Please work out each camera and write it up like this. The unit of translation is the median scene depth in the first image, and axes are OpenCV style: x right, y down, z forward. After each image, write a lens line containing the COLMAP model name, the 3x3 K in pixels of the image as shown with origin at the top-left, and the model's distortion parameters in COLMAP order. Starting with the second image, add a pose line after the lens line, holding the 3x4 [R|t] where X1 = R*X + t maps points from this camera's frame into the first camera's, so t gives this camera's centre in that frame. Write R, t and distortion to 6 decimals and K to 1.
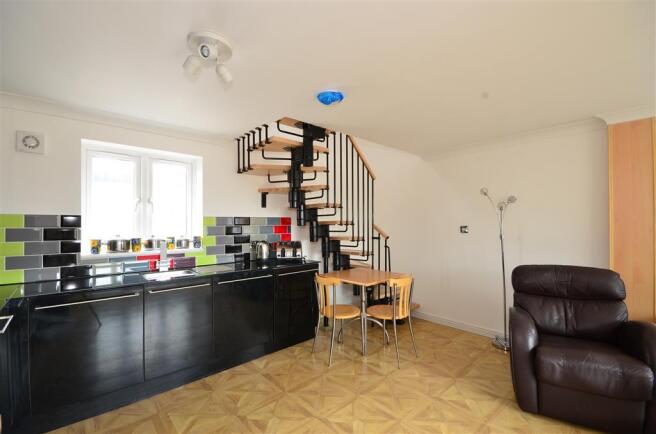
lens RADIAL K [[289.1, 0, 326.0], [0, 289.1, 221.9], [0, 0, 1]] dist [0.002608, -0.000077]
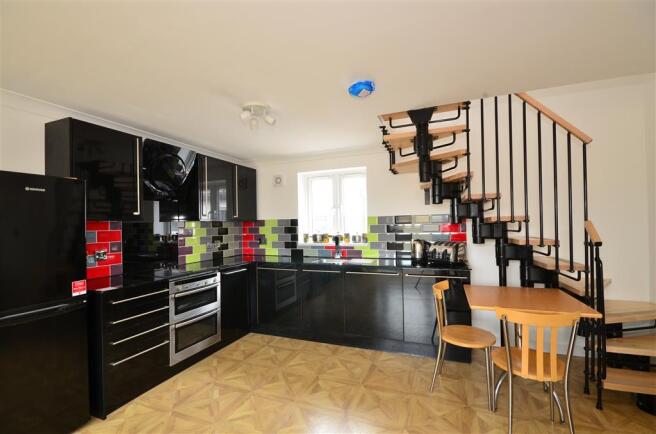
lens RADIAL K [[289.1, 0, 329.0], [0, 289.1, 223.0], [0, 0, 1]] dist [0.002608, -0.000077]
pose [[0.433495, -0.007529, -0.901124, 0.663766], [0.023514, 0.999719, 0.002959, 0.000286], [0.900849, -0.022471, 0.433550, 0.397732]]
